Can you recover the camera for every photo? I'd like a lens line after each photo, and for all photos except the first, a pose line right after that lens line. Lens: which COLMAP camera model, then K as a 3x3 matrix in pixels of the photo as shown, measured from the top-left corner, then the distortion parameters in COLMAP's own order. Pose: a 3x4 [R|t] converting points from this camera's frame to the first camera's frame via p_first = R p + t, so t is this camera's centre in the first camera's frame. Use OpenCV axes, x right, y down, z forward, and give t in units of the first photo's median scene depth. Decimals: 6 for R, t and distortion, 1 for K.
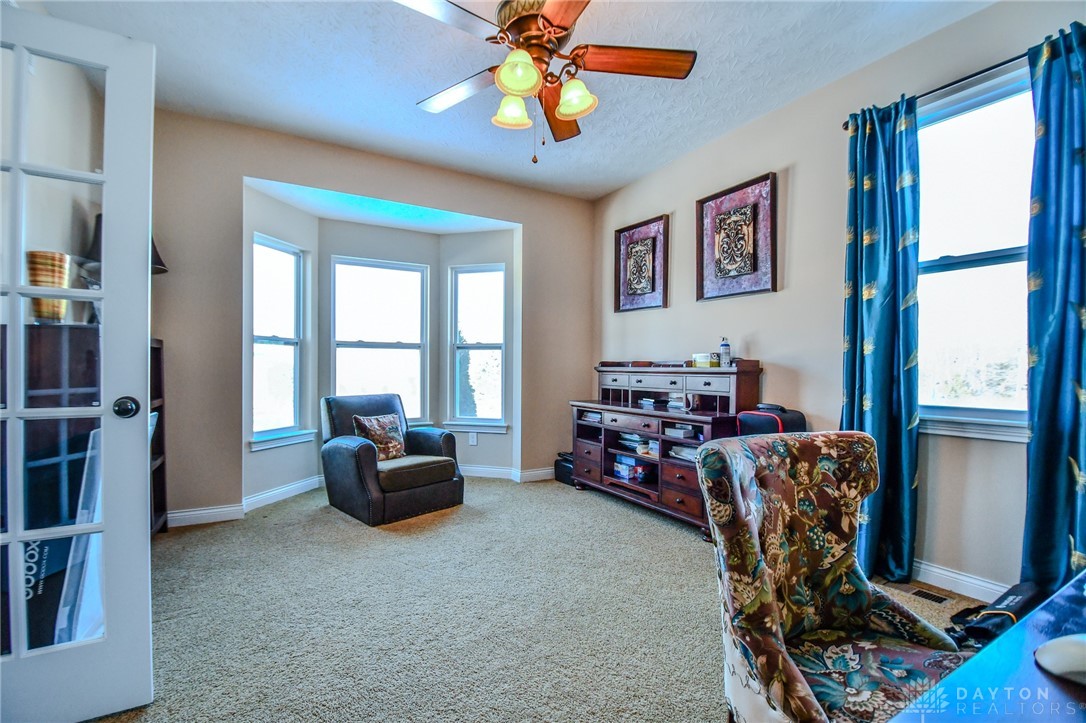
lens RADIAL K [[477.0, 0, 529.0], [0, 477.0, 369.1], [0, 0, 1]] dist [0.019412, -0.024191]
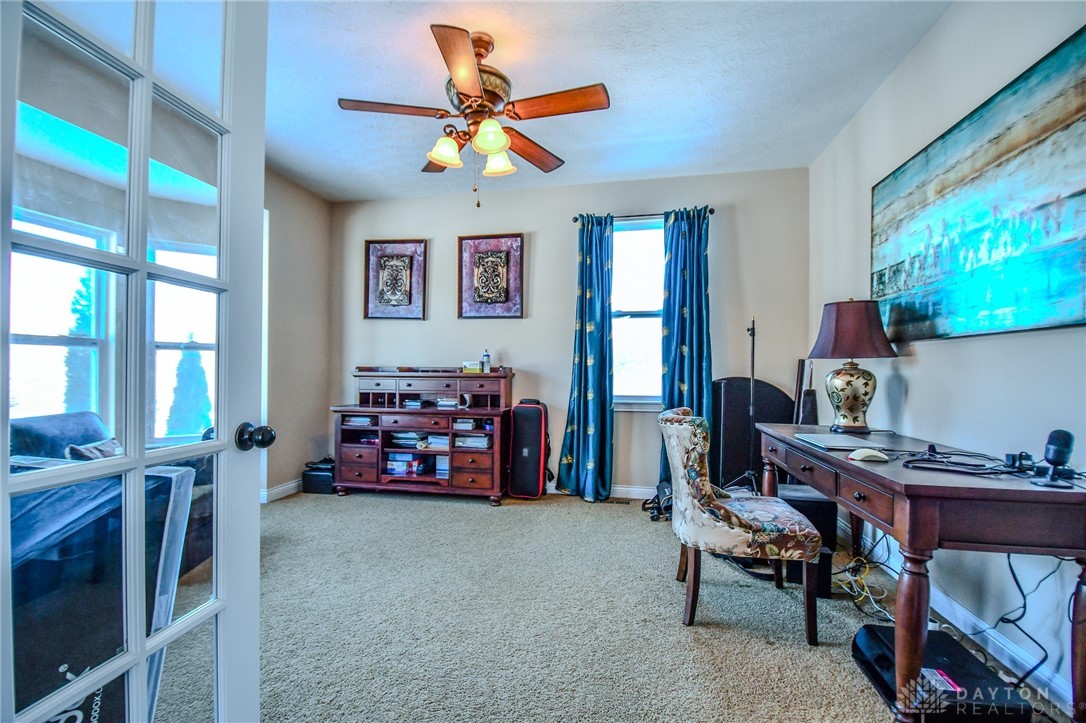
lens RADIAL K [[477.0, 0, 529.0], [0, 477.0, 369.1], [0, 0, 1]] dist [0.019412, -0.024191]
pose [[0.655924, -0.000385, 0.754827, -0.481829], [0.000120, 1.000000, 0.000406, -0.013576], [-0.754827, -0.000176, 0.655924, 0.064568]]
